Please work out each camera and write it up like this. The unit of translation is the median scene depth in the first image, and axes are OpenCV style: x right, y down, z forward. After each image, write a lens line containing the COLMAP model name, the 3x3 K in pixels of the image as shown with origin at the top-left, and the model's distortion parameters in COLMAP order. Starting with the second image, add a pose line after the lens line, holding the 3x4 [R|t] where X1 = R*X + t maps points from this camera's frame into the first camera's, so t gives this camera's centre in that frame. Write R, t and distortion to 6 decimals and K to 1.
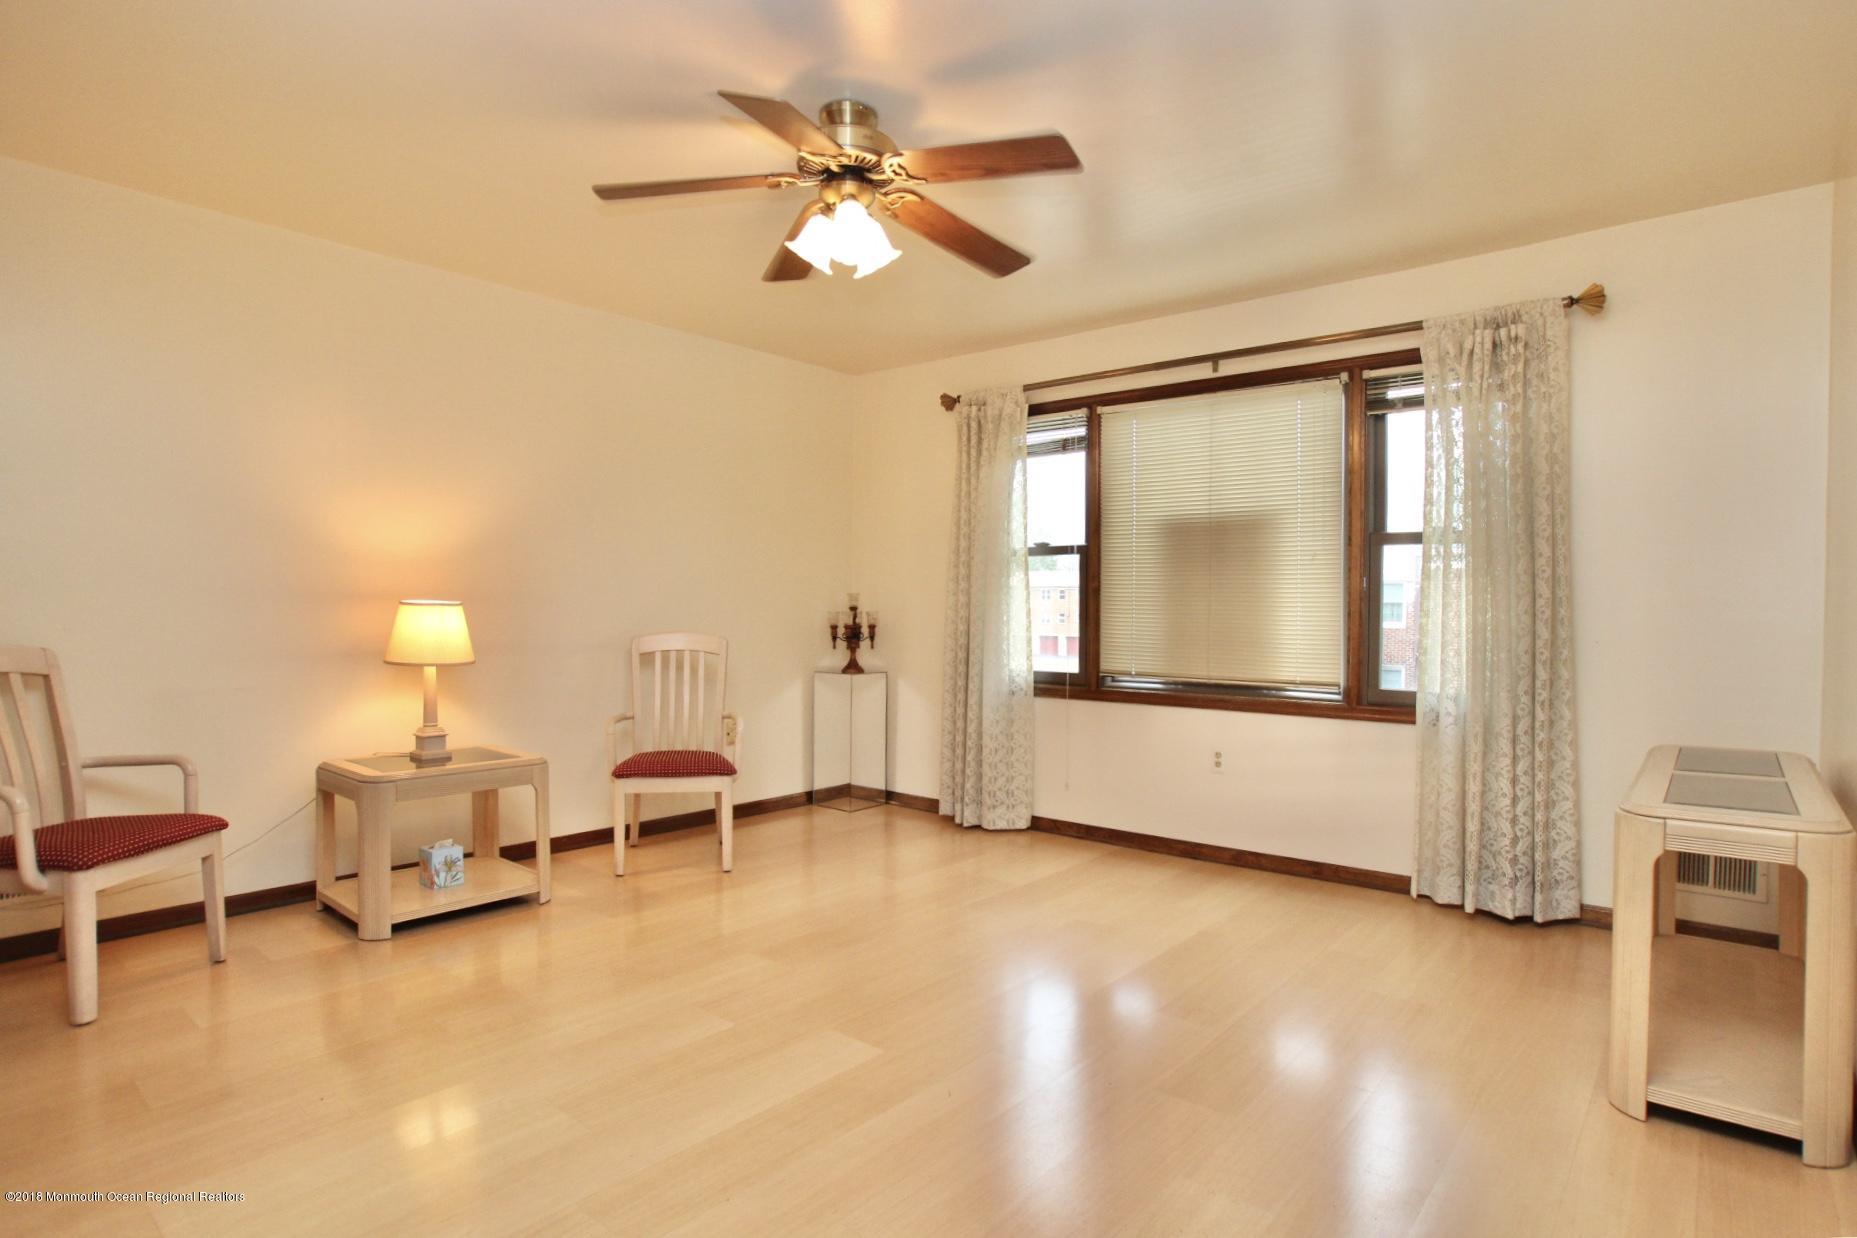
lens RADIAL K [[961.9, 0, 998.1], [0, 961.9, 625.4], [0, 0, 1]] dist [-0.031770, 0.000053]
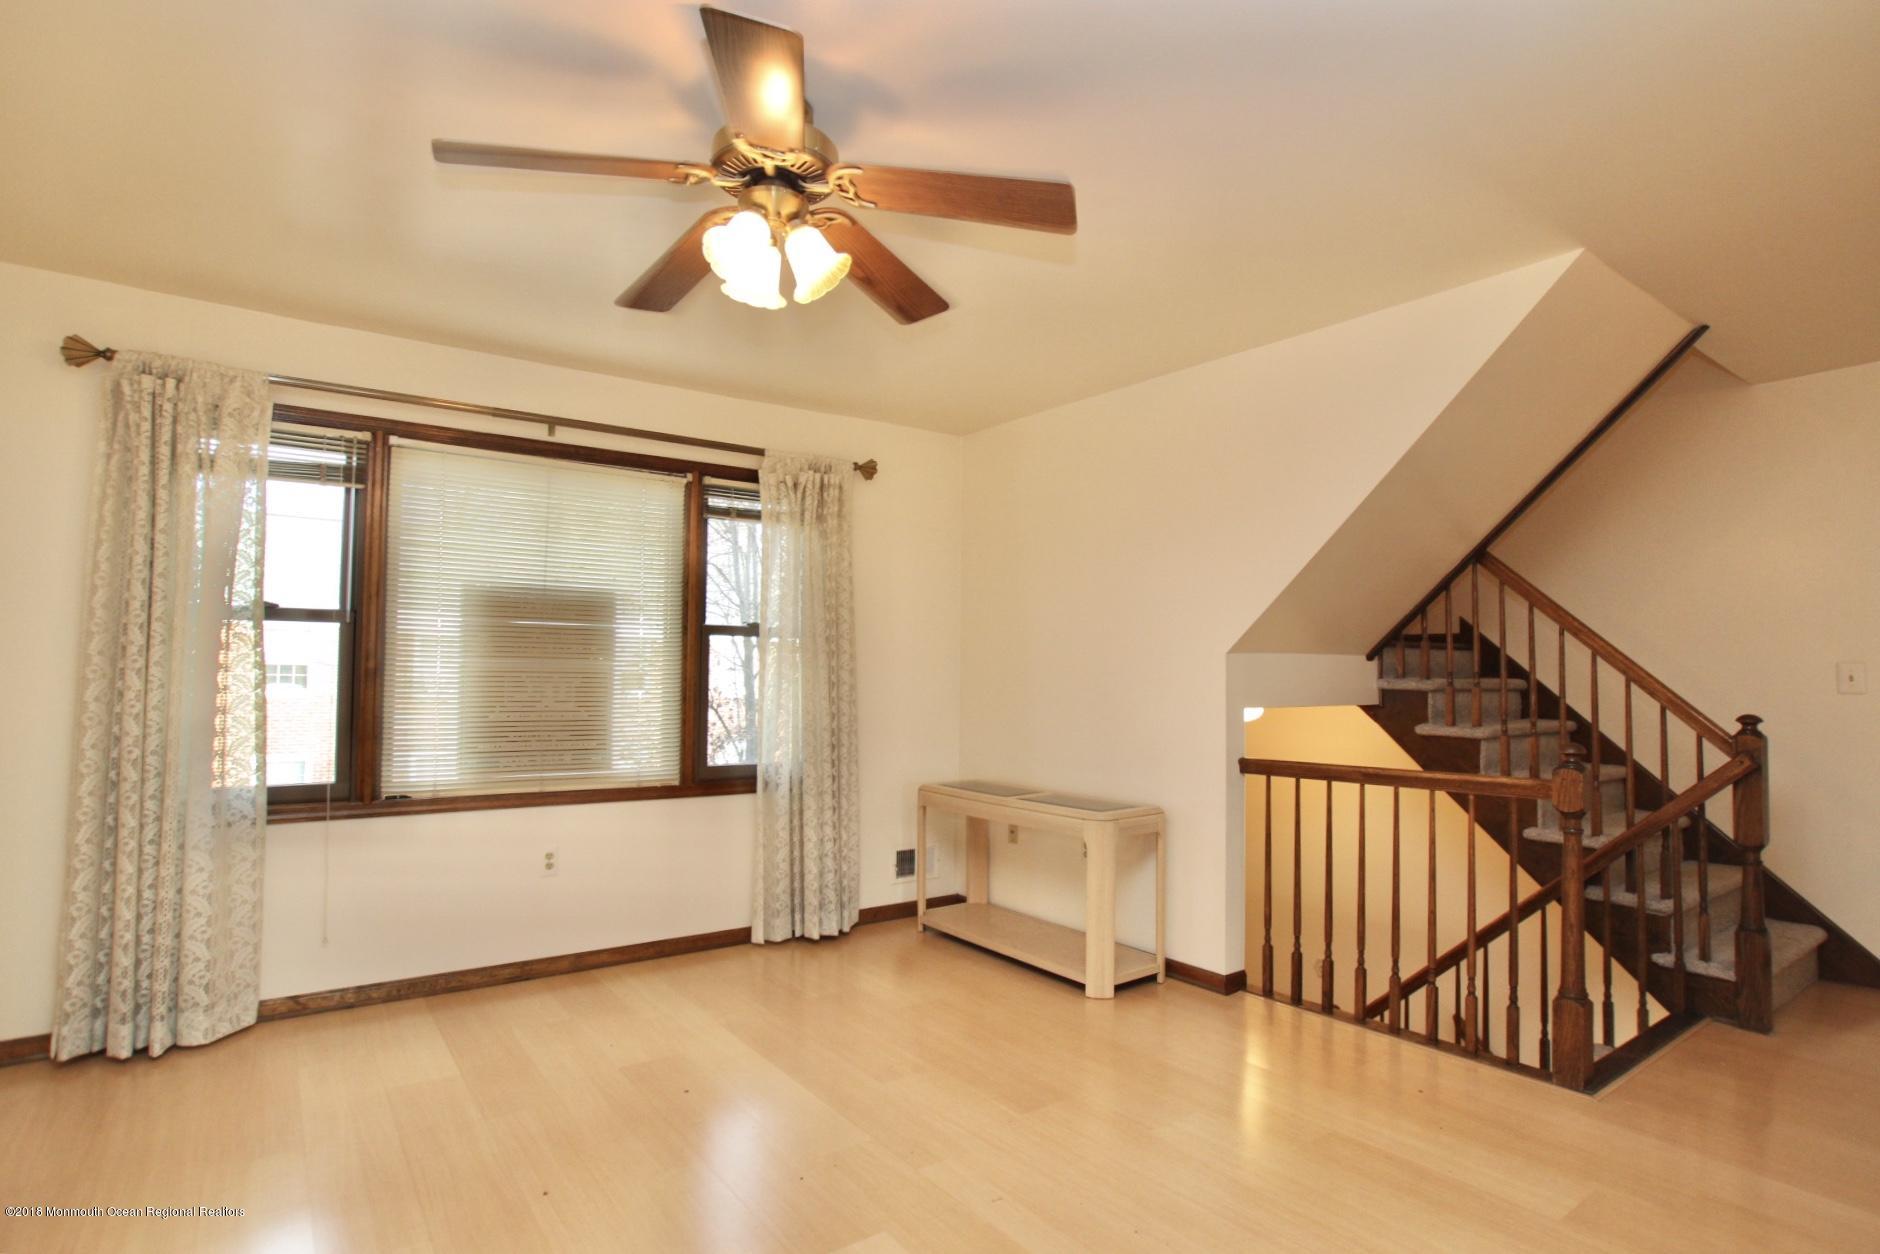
lens RADIAL K [[964.1, 0, 959.3], [0, 964.1, 633.1], [0, 0, 1]] dist [-0.071668, 0.040375]
pose [[0.281967, 0.040432, 0.958572, -0.495128], [0.014656, 0.998814, -0.046441, -0.025755], [-0.959312, 0.027144, 0.281040, 0.349951]]
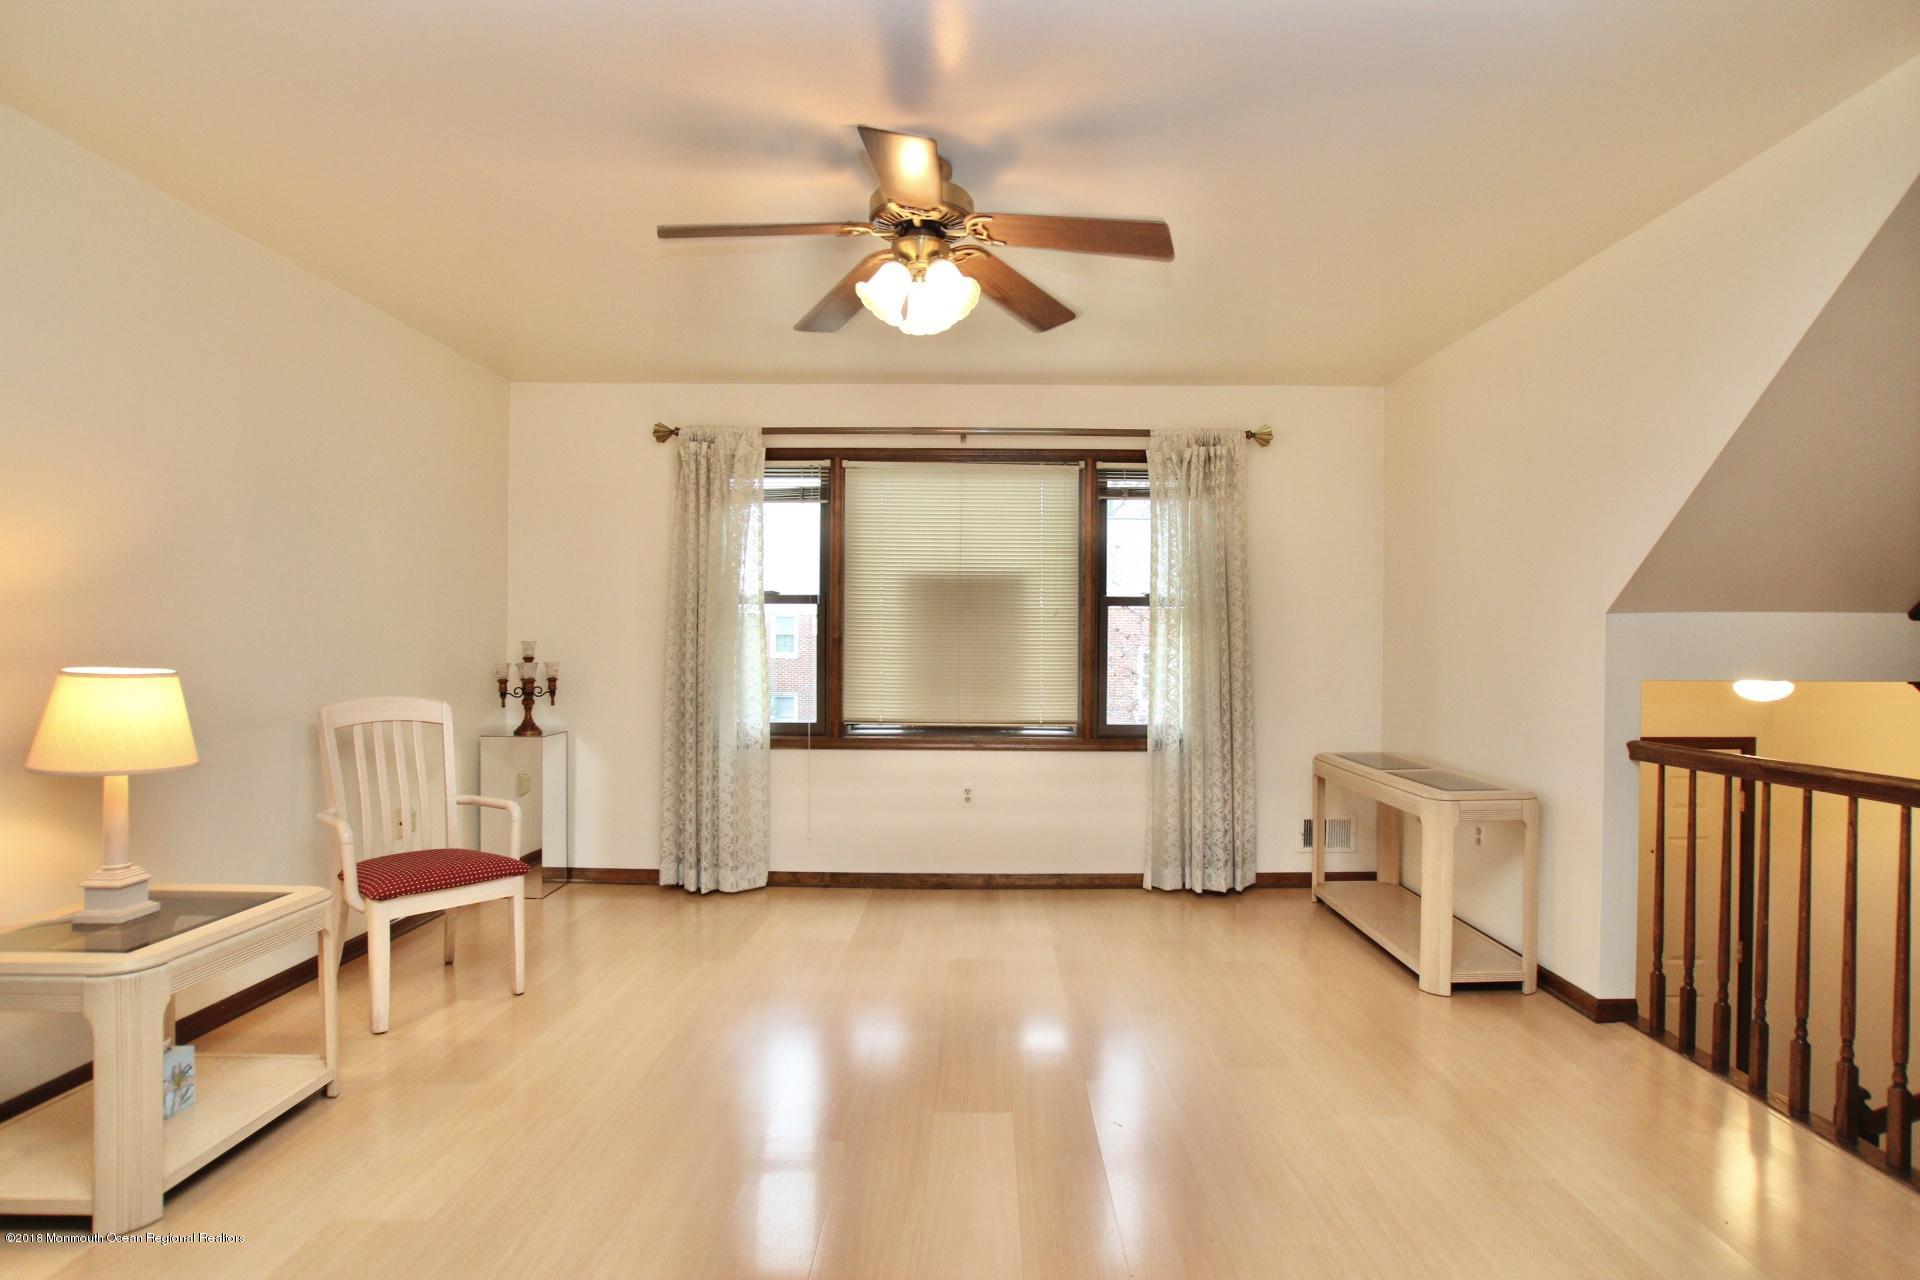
lens RADIAL K [[984.6, 0, 979.7], [0, 984.6, 646.2], [0, 0, 1]] dist [-0.071668, 0.040375]
pose [[0.794712, -0.006254, 0.606955, -0.416135], [0.010389, 0.999941, -0.003300, -0.025657], [-0.606898, 0.008928, 0.794730, 0.088076]]
